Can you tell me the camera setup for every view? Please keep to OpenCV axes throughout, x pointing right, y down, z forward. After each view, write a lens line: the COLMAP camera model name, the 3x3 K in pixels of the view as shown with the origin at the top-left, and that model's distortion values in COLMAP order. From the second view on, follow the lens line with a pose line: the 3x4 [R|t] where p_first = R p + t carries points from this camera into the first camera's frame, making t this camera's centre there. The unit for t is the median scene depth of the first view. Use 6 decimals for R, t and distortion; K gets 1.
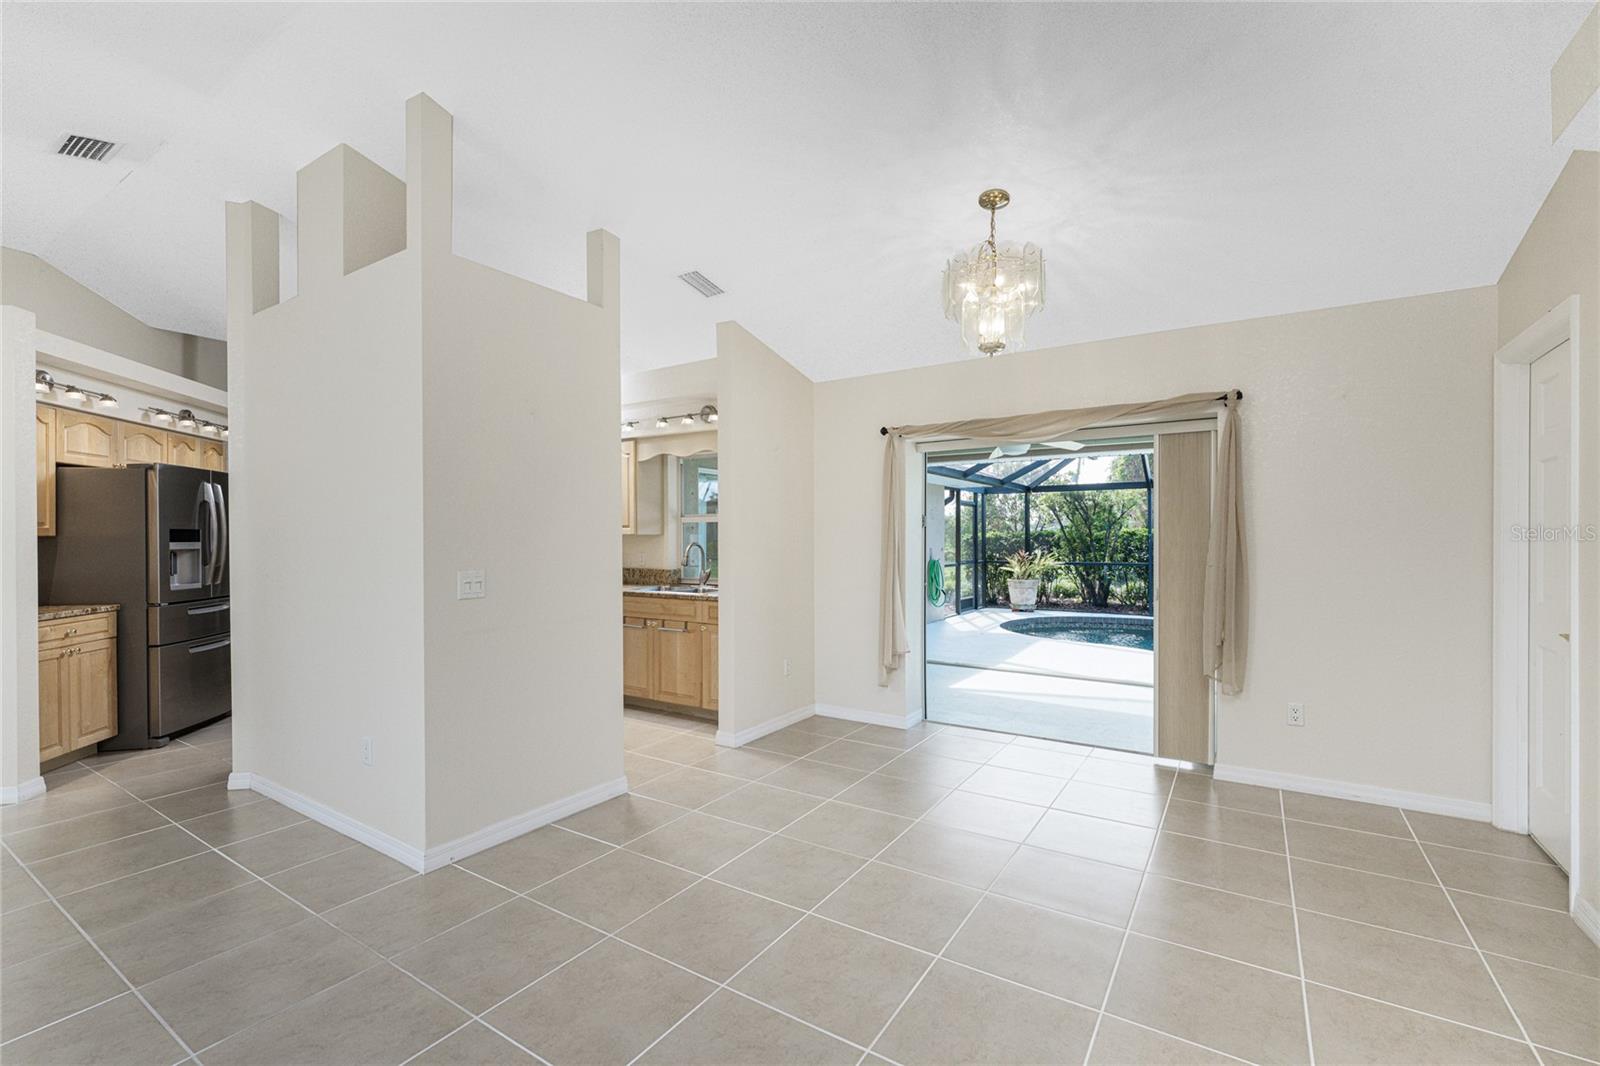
lens RADIAL K [[688.8, 0, 800.0], [0, 688.8, 533.0], [0, 0, 1]] dist [-0.000444, 0.000089]
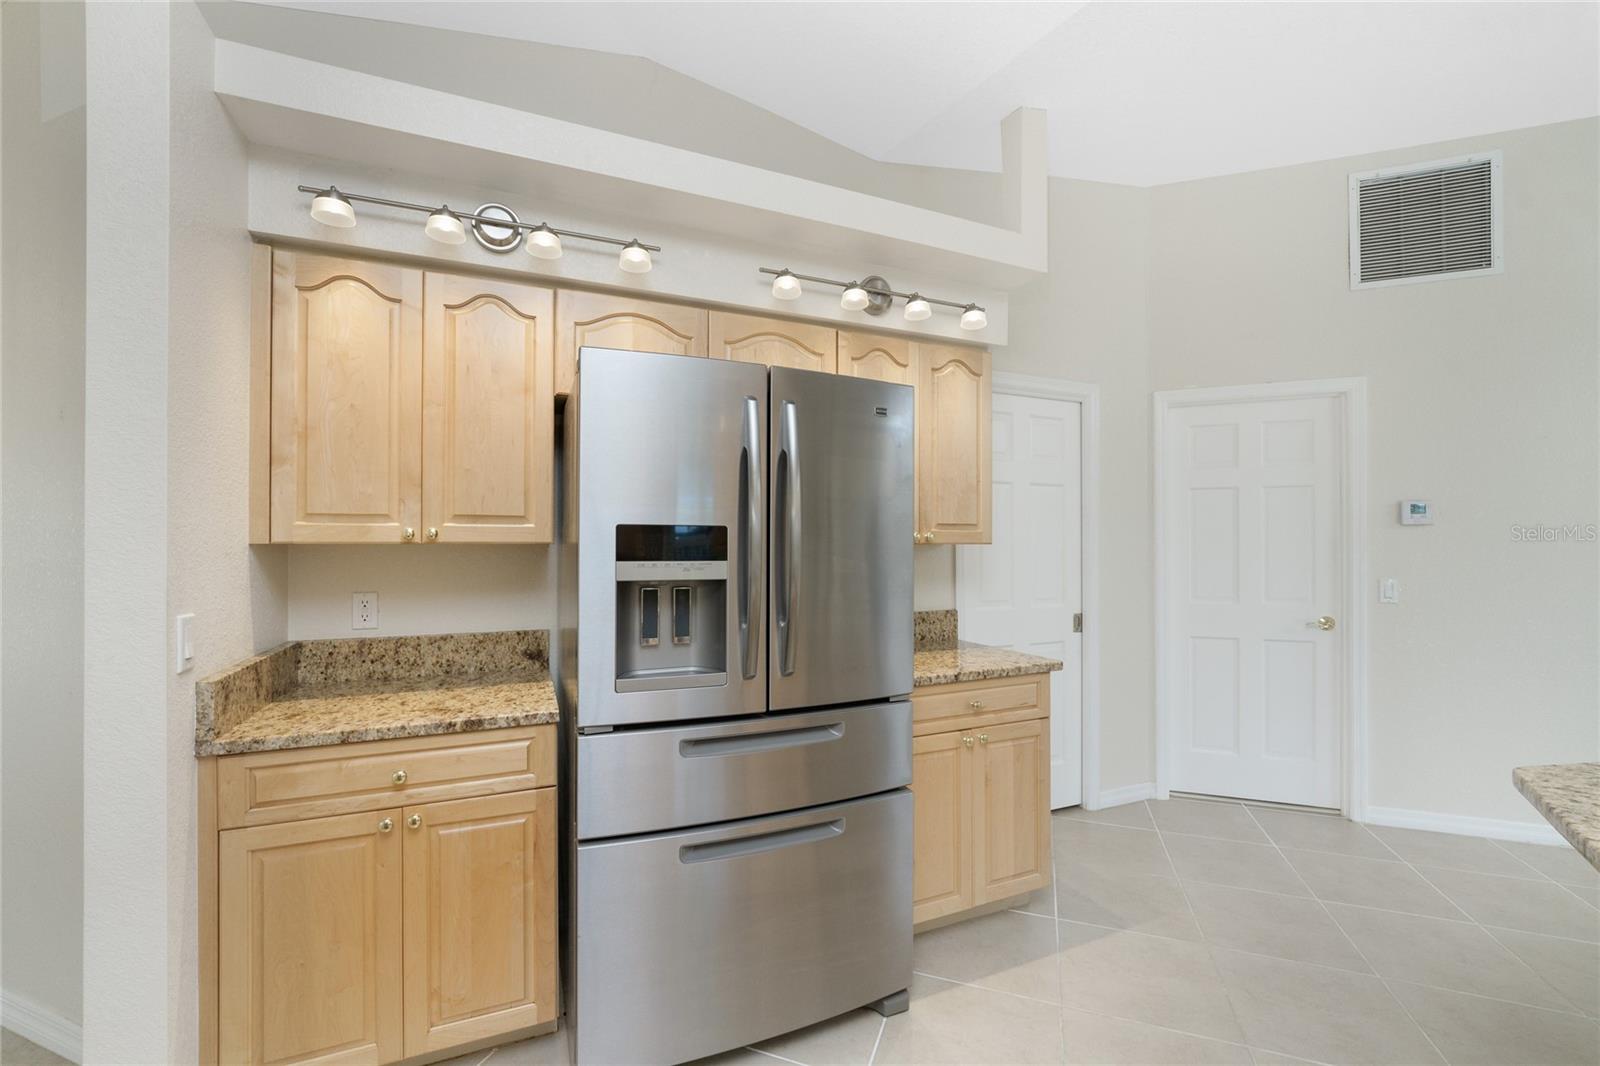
lens RADIAL K [[652.0, 0, 800.7], [0, 652.0, 538.9], [0, 0, 1]] dist [-0.007937, -0.000064]
pose [[0.221010, -0.003581, -0.975265, -0.544187], [0.003569, 0.999990, -0.002863, 0.003032], [0.975265, -0.002848, 0.221021, 1.000108]]
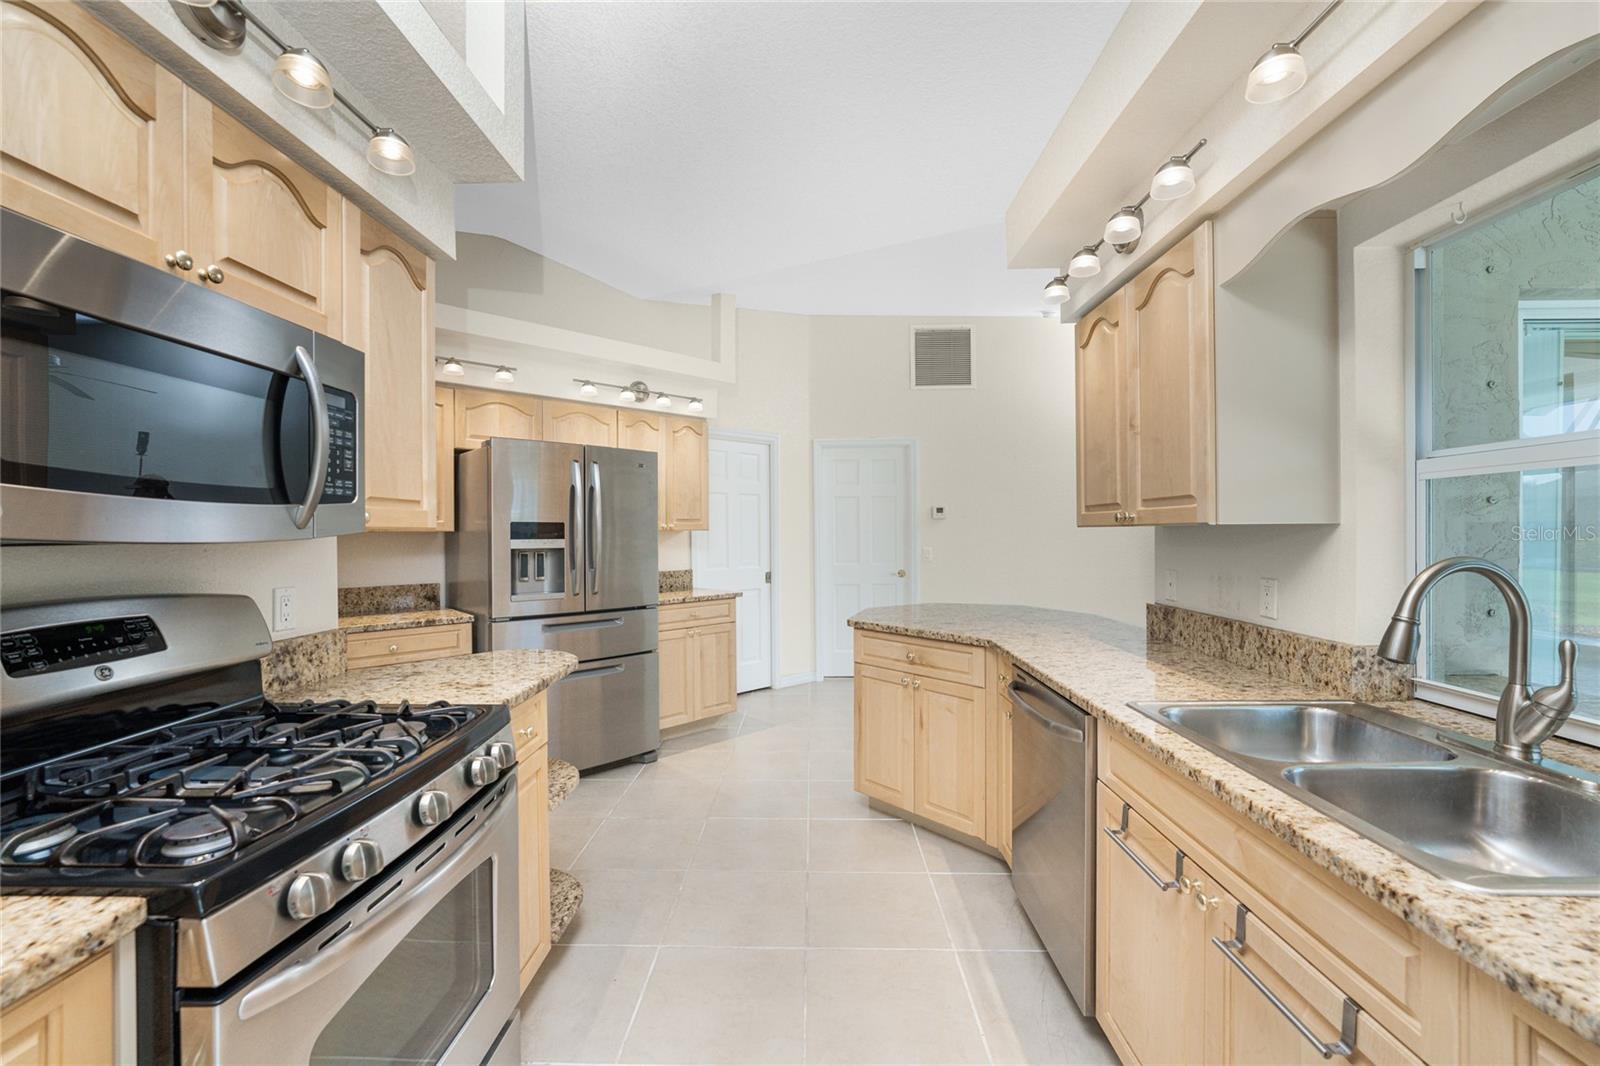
lens RADIAL K [[652.0, 0, 800.7], [0, 652.0, 538.9], [0, 0, 1]] dist [-0.007937, -0.000064]
pose [[0.525455, 0.012665, -0.850727, -0.115143], [0.006778, 0.999795, 0.019070, 0.001373], [0.850795, -0.015786, 0.525261, 0.875426]]
